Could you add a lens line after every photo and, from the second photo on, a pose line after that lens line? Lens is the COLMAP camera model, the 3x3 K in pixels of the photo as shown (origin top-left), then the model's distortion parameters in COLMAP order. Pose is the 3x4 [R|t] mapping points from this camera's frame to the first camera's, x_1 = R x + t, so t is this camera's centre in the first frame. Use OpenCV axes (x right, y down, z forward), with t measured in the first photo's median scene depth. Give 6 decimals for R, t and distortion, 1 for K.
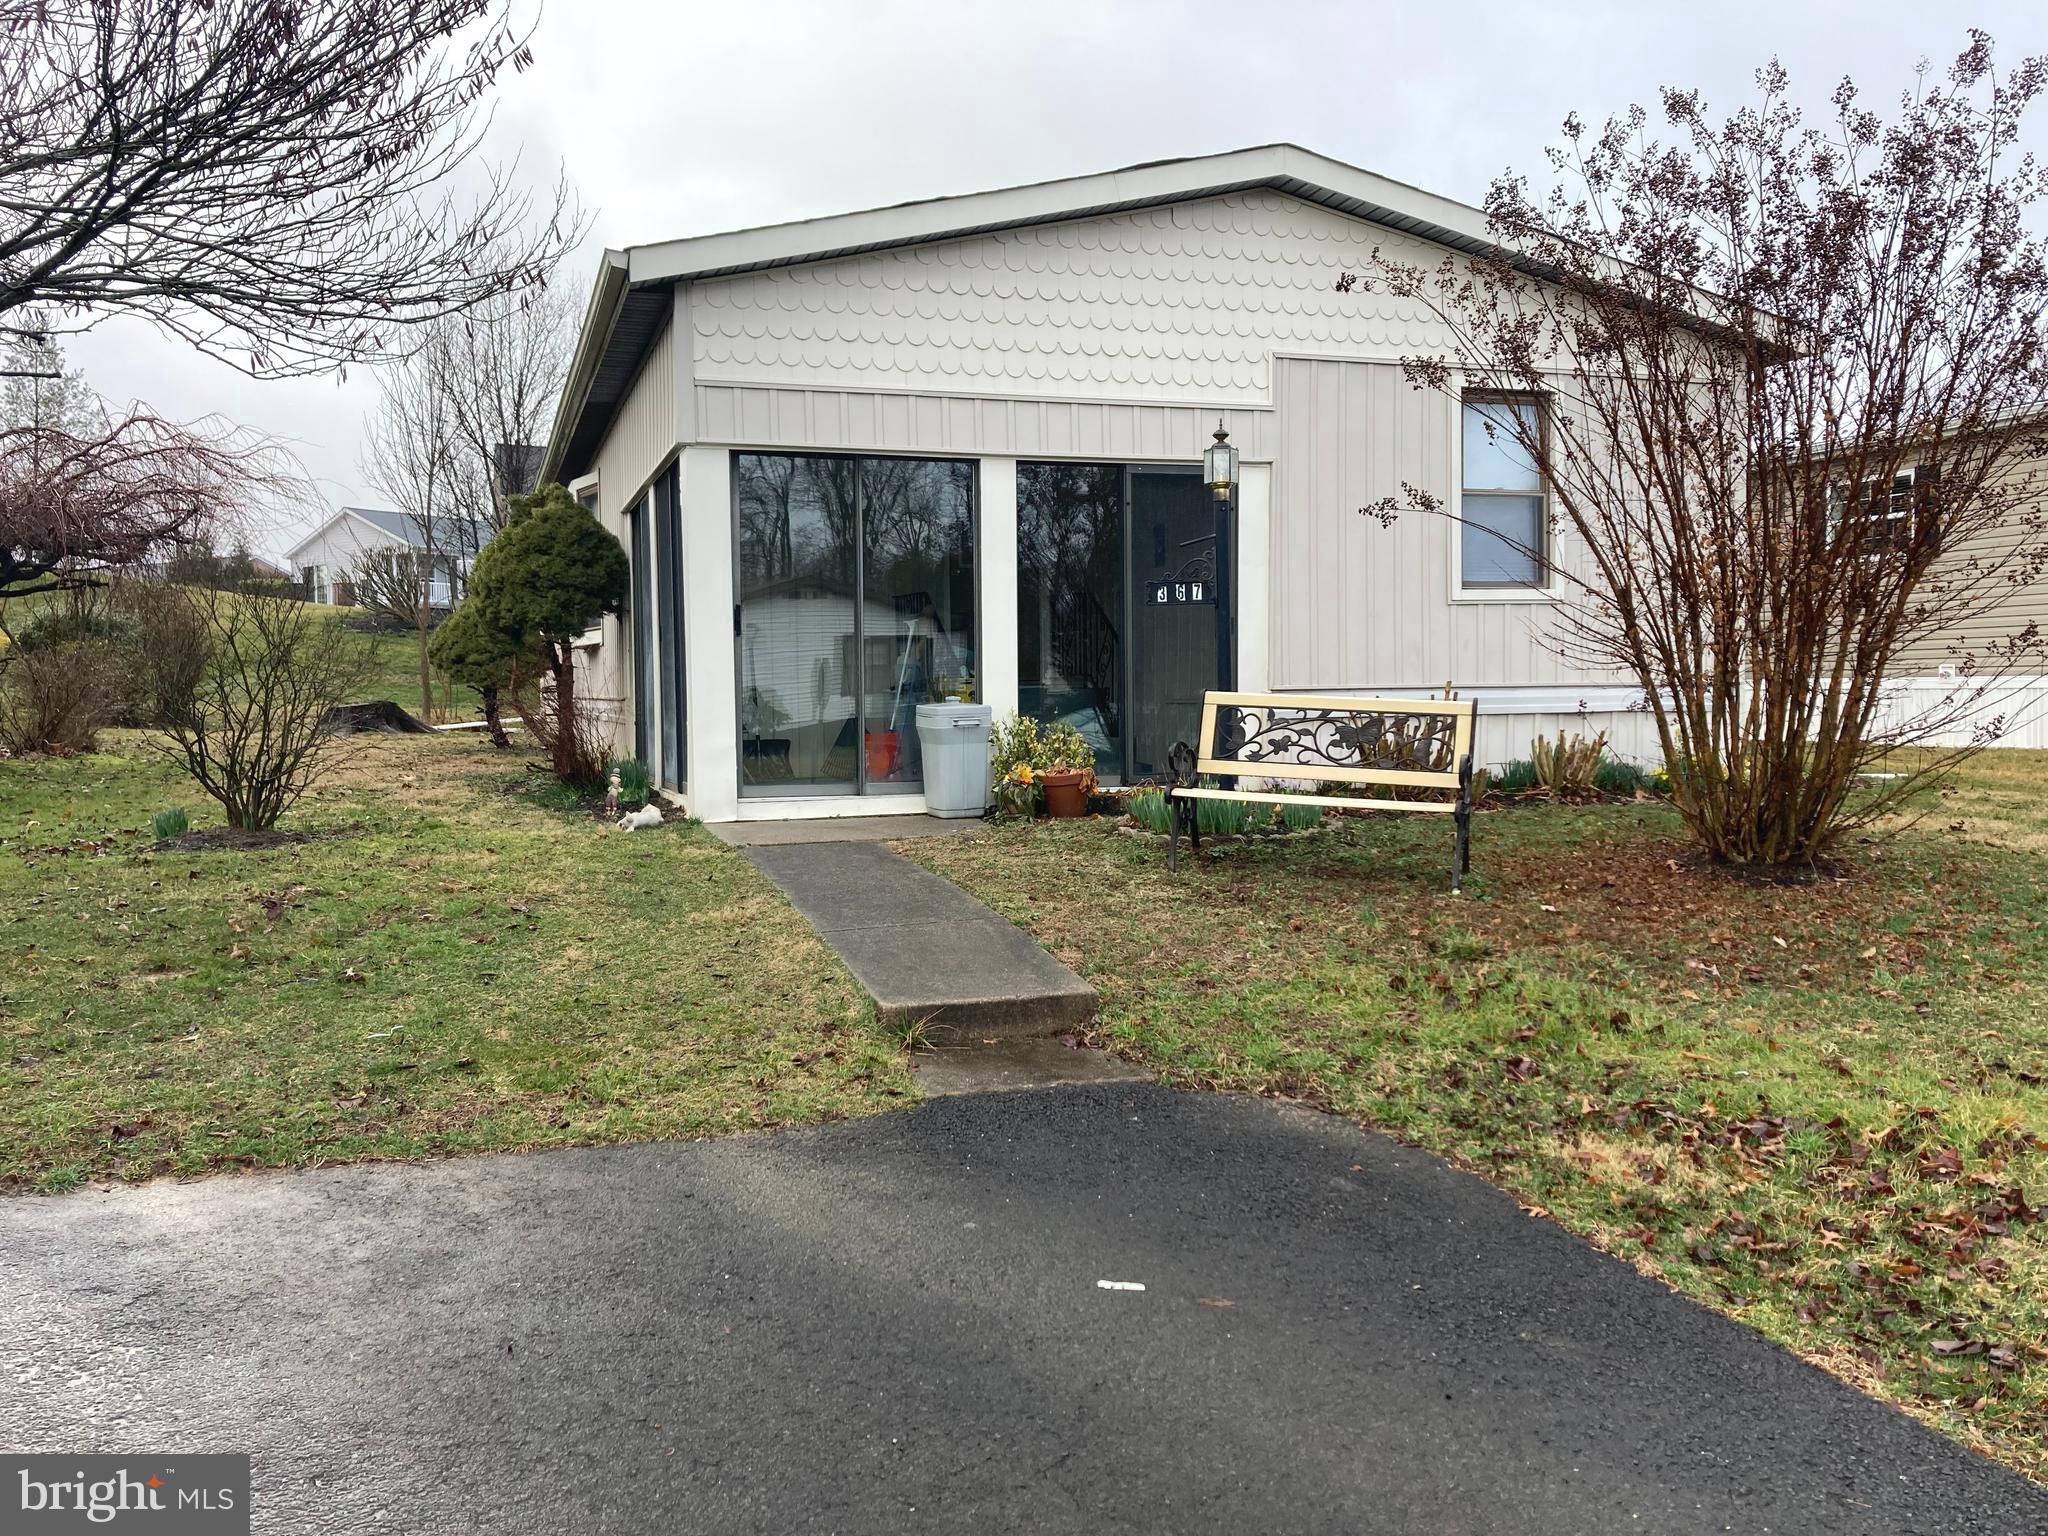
lens RADIAL K [[1672.0, 0, 1024.9], [0, 1672.0, 764.6], [0, 0, 1]] dist [0.015480, -0.006568]
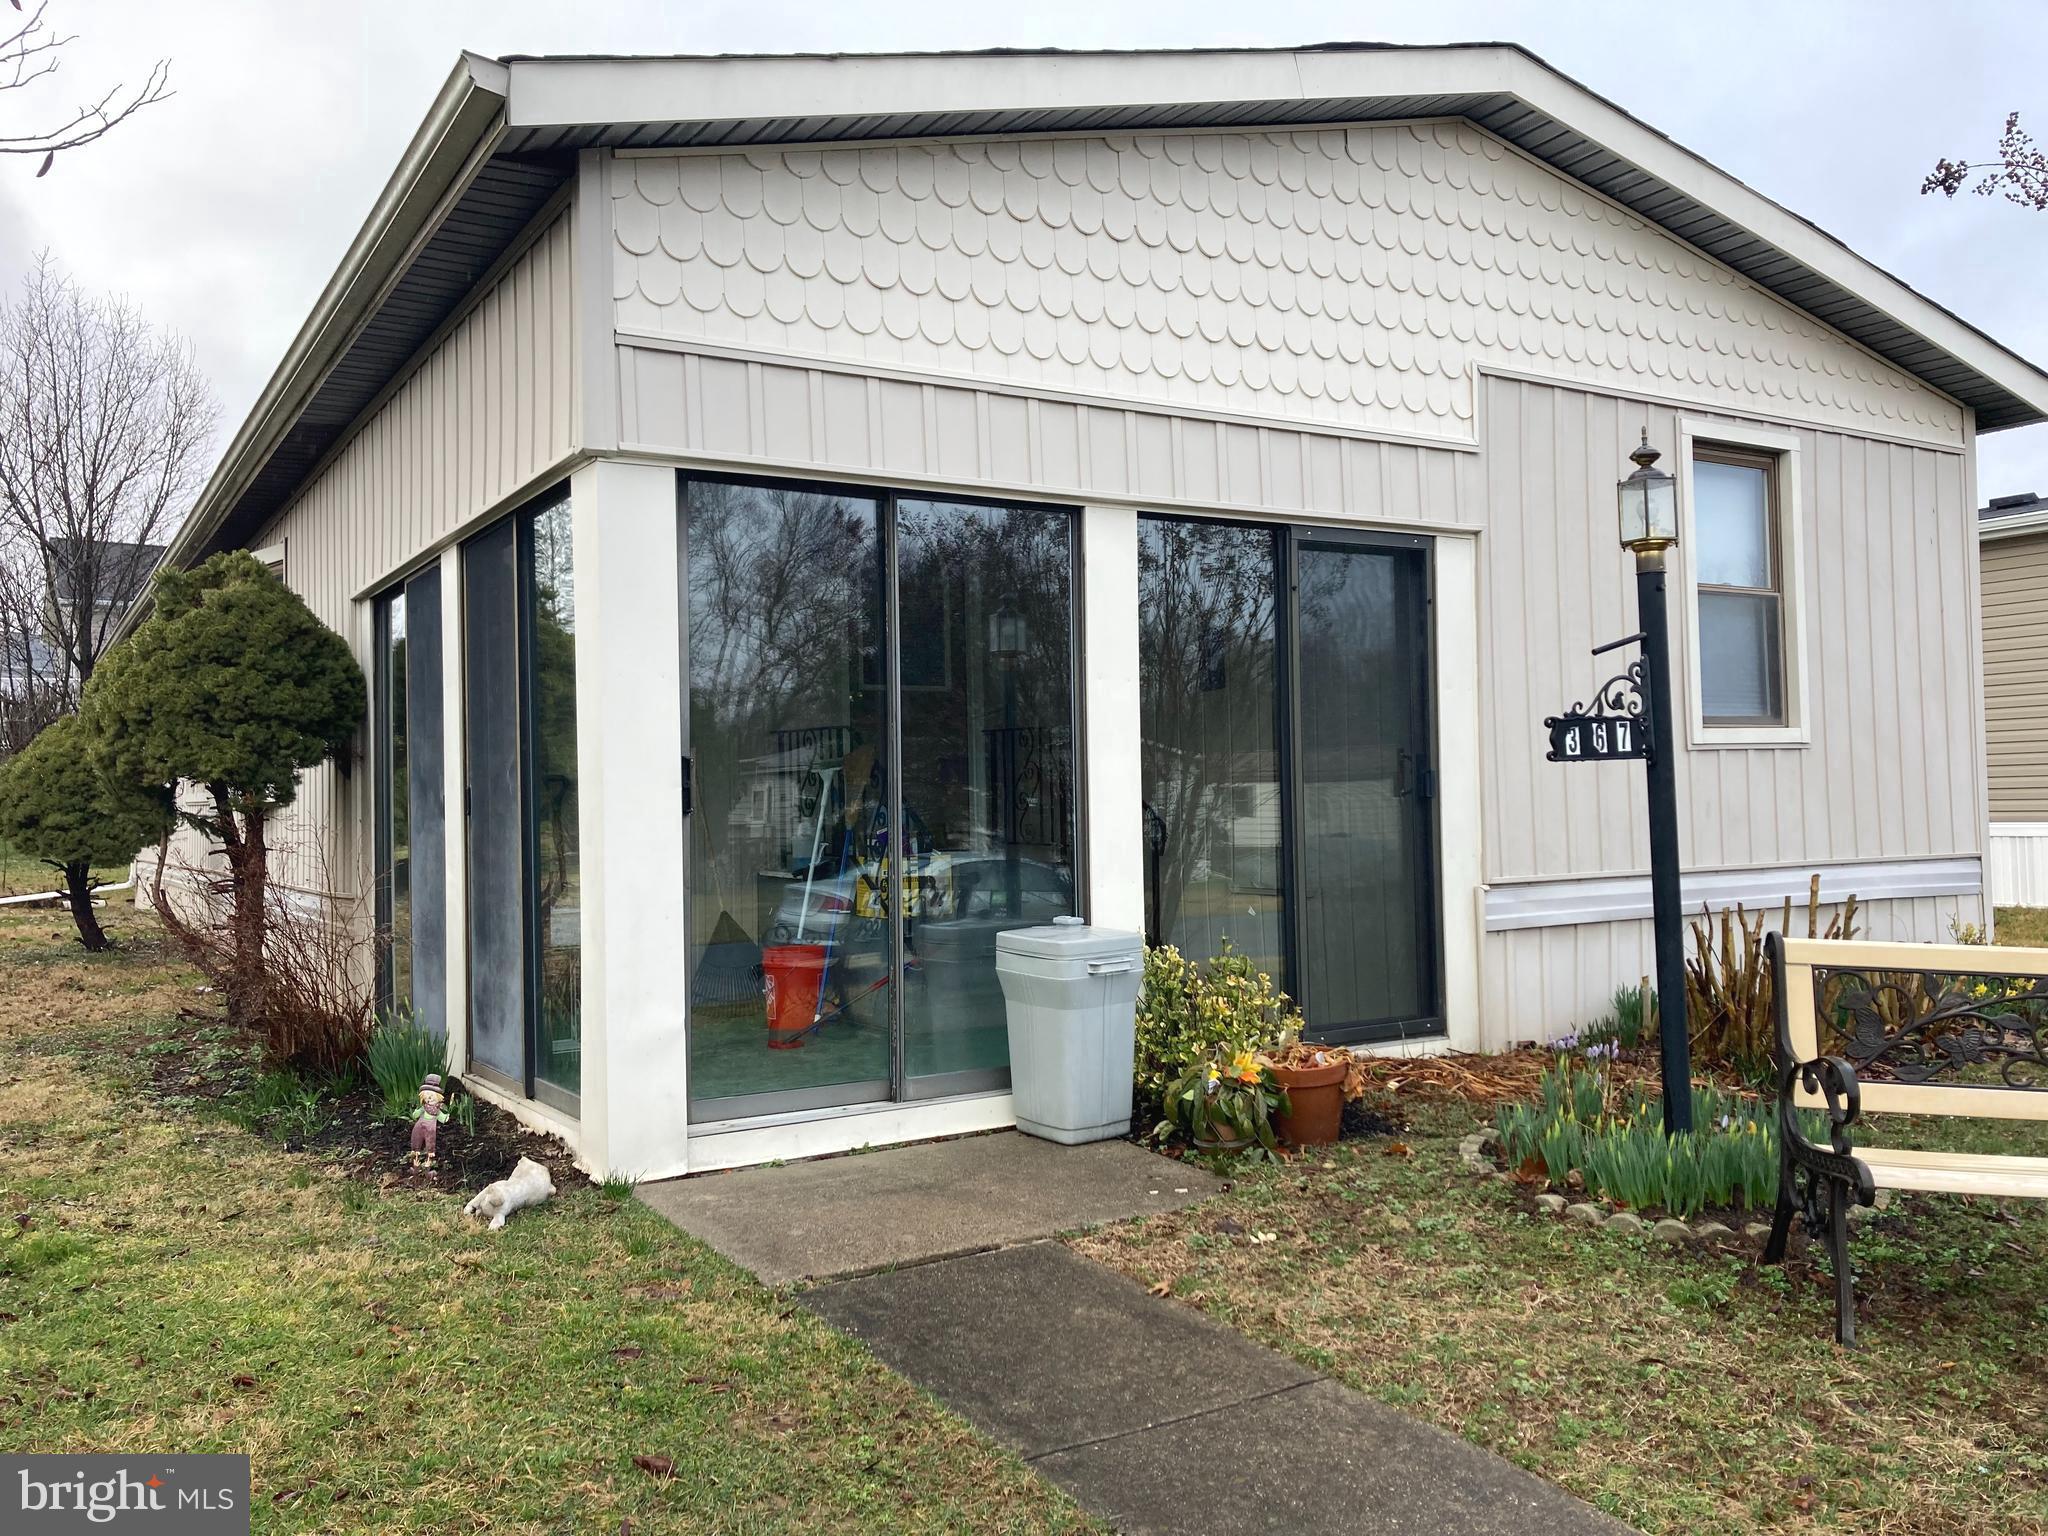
lens RADIAL K [[1672.0, 0, 1020.9], [0, 1672.0, 767.1], [0, 0, 1]] dist [0.015480, -0.006568]
pose [[0.973730, -0.004003, 0.227671, -0.177776], [0.020562, 0.997307, -0.070405, -0.049909], [-0.226776, 0.073237, 0.971190, 0.432443]]
